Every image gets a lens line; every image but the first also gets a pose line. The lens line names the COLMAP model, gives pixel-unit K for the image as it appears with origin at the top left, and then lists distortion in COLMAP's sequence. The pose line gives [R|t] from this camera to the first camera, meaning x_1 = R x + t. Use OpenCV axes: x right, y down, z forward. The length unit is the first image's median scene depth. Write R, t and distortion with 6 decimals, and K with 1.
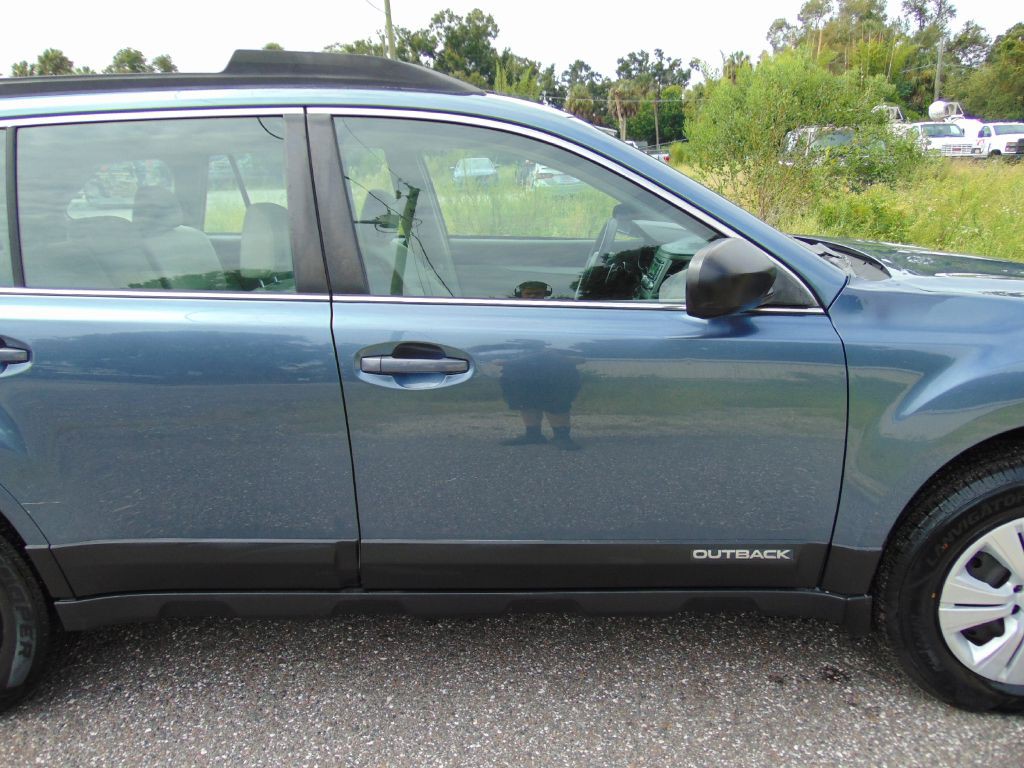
lens RADIAL K [[756.9, 0, 514.9], [0, 756.9, 381.3], [0, 0, 1]] dist [-0.015552, 0.033050]
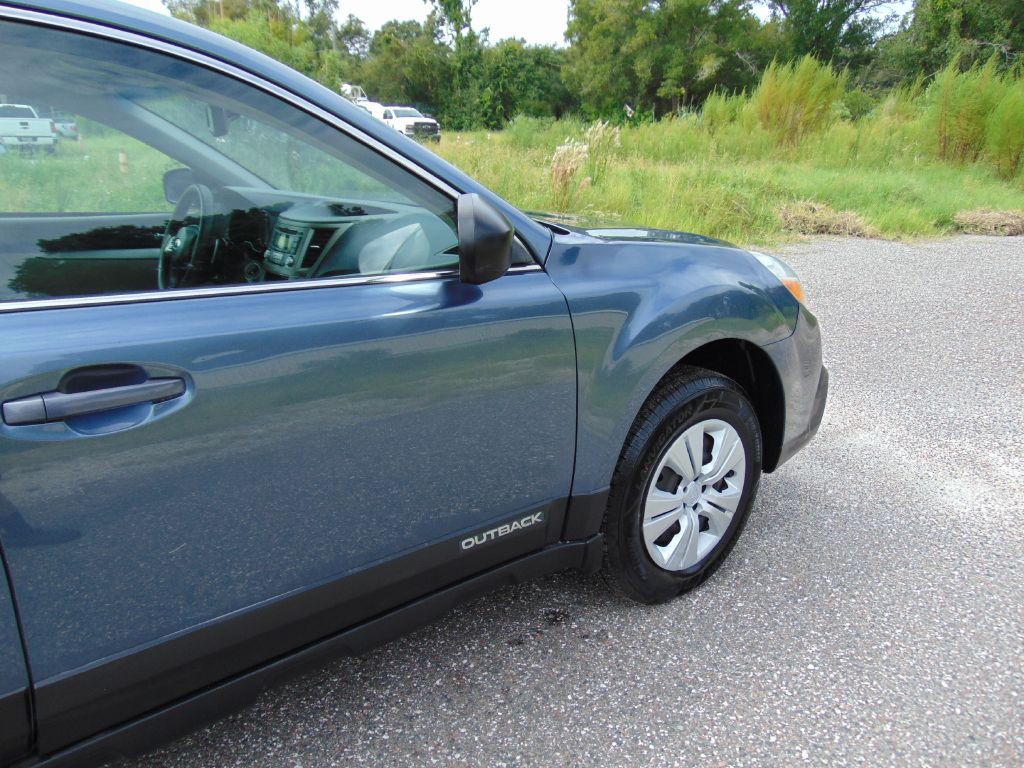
lens RADIAL K [[756.9, 0, 508.6], [0, 756.9, 387.4], [0, 0, 1]] dist [-0.015552, 0.033050]
pose [[0.767030, -0.178346, 0.616326, -0.232898], [0.155749, 0.983615, 0.090796, -0.031317], [-0.622421, 0.026349, 0.782239, 0.230600]]
